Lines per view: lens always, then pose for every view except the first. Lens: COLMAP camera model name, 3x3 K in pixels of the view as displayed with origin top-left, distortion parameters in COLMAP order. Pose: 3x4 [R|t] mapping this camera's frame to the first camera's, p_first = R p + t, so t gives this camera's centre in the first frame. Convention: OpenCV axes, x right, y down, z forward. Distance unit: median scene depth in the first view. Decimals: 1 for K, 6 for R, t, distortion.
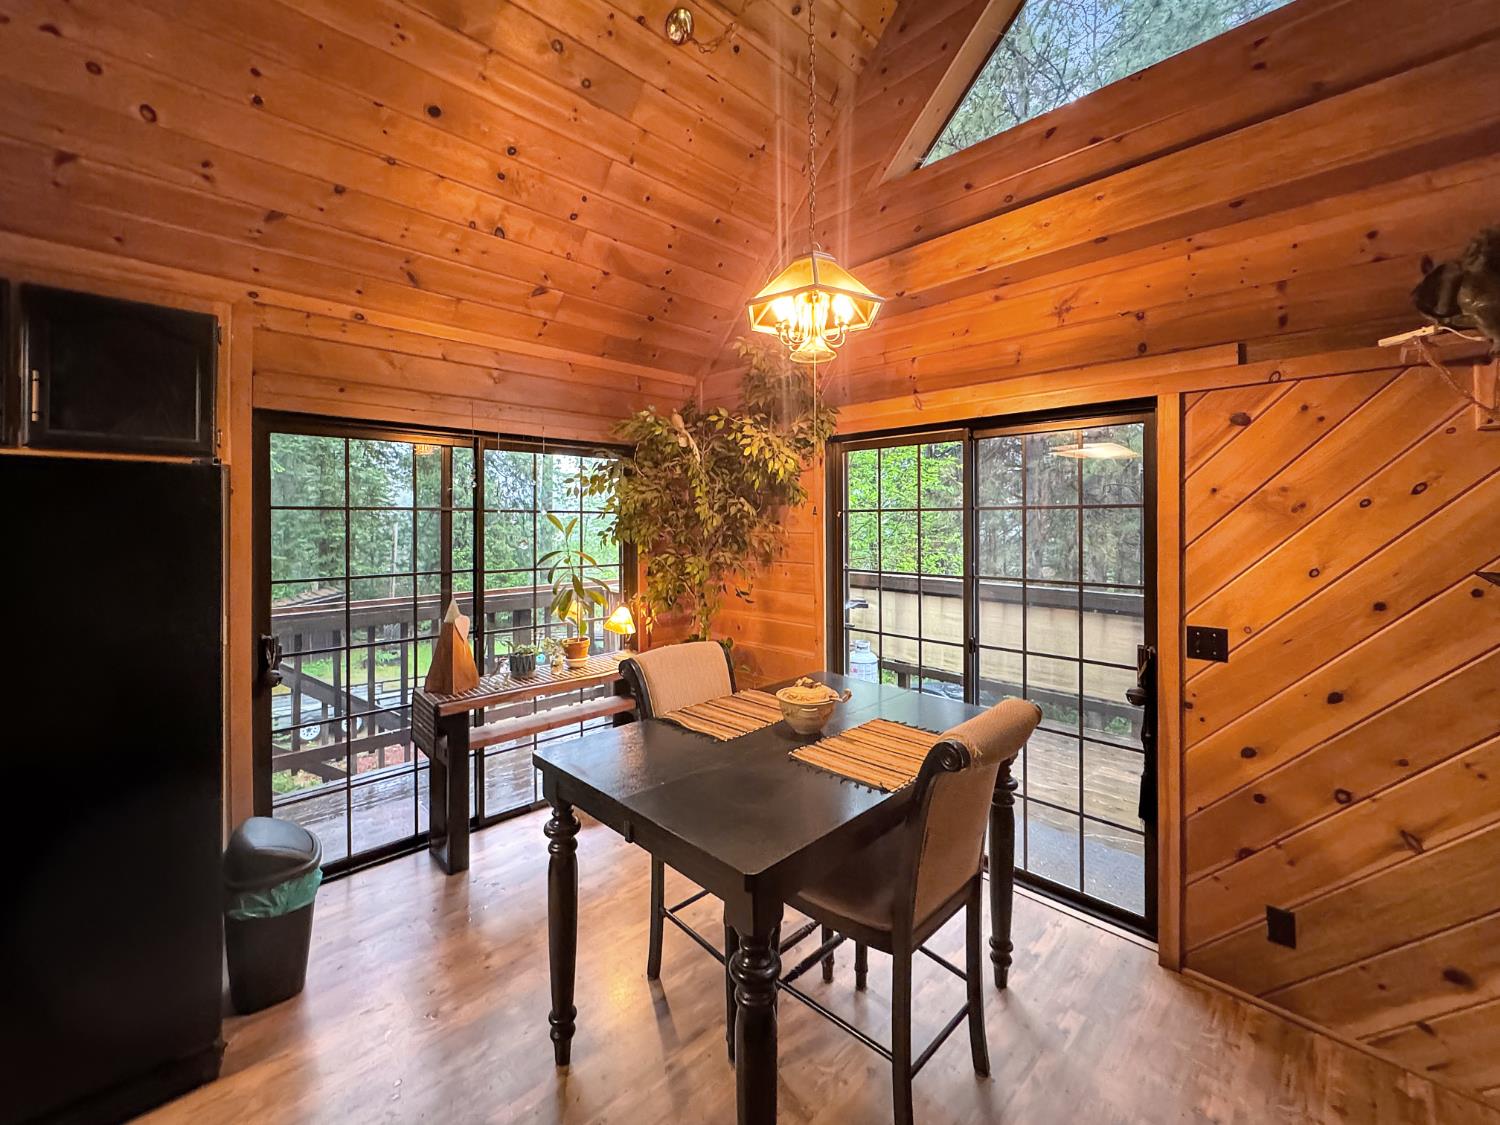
lens RADIAL K [[628.3, 0, 749.9], [0, 628.3, 512.7], [0, 0, 1]] dist [-0.001739, 0.000326]
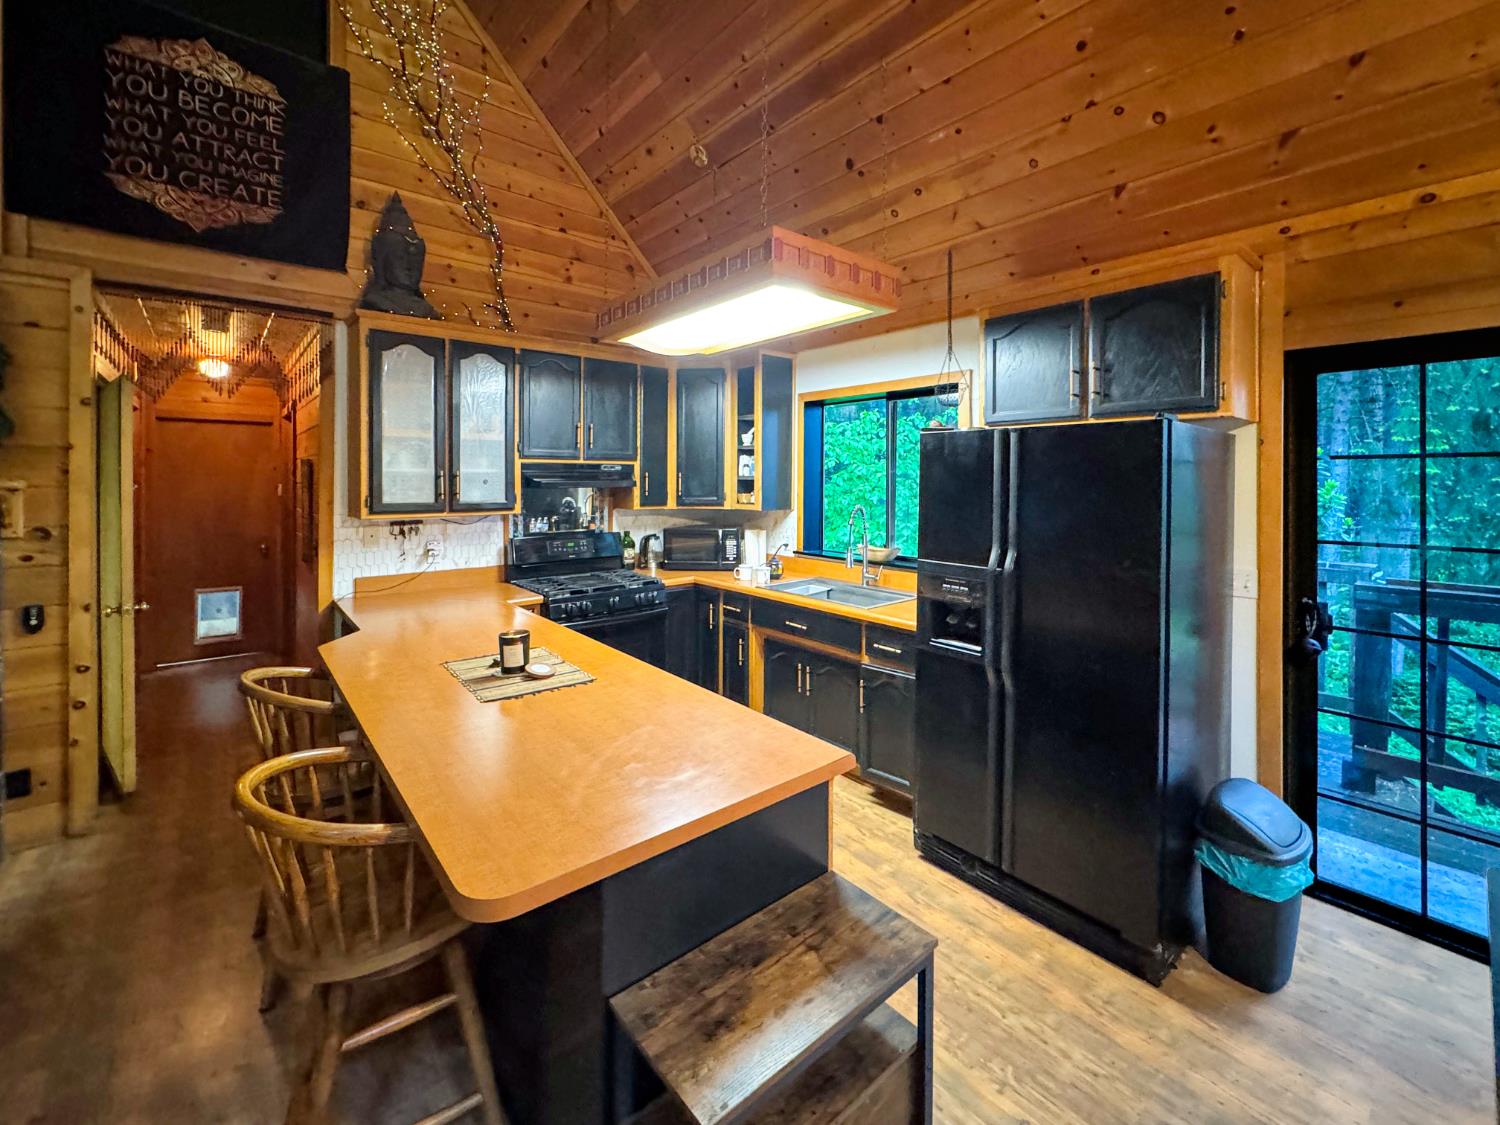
lens RADIAL K [[628.3, 0, 781.0], [0, 628.3, 488.6], [0, 0, 1]] dist [-0.001739, 0.000326]
pose [[-0.040428, 0.012837, -0.999100, 0.165509], [0.009583, 0.999876, 0.012459, 0.015585], [0.999137, -0.009071, -0.040546, 0.269084]]
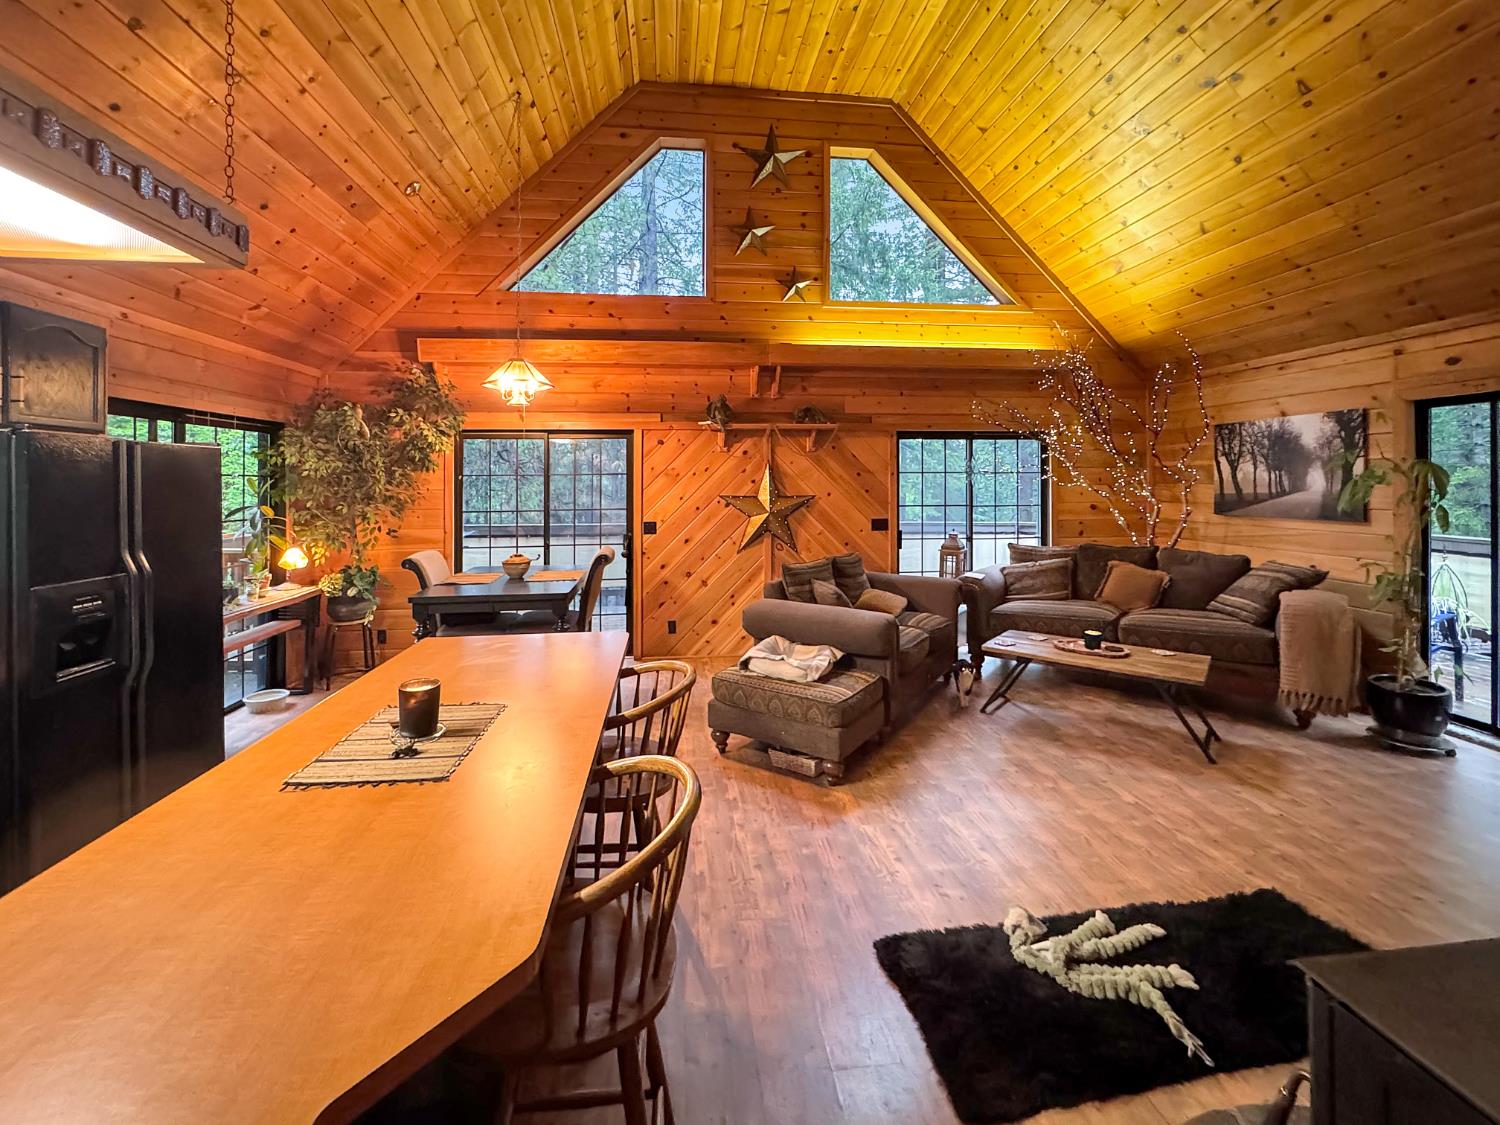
lens RADIAL K [[628.3, 0, 755.0], [0, 628.3, 475.8], [0, 0, 1]] dist [-0.001739, 0.000326]
pose [[0.600059, 0.003215, 0.799949, -0.894513], [-0.002540, 0.999995, -0.002114, -0.000939], [-0.799952, -0.000764, 0.600064, -0.740826]]
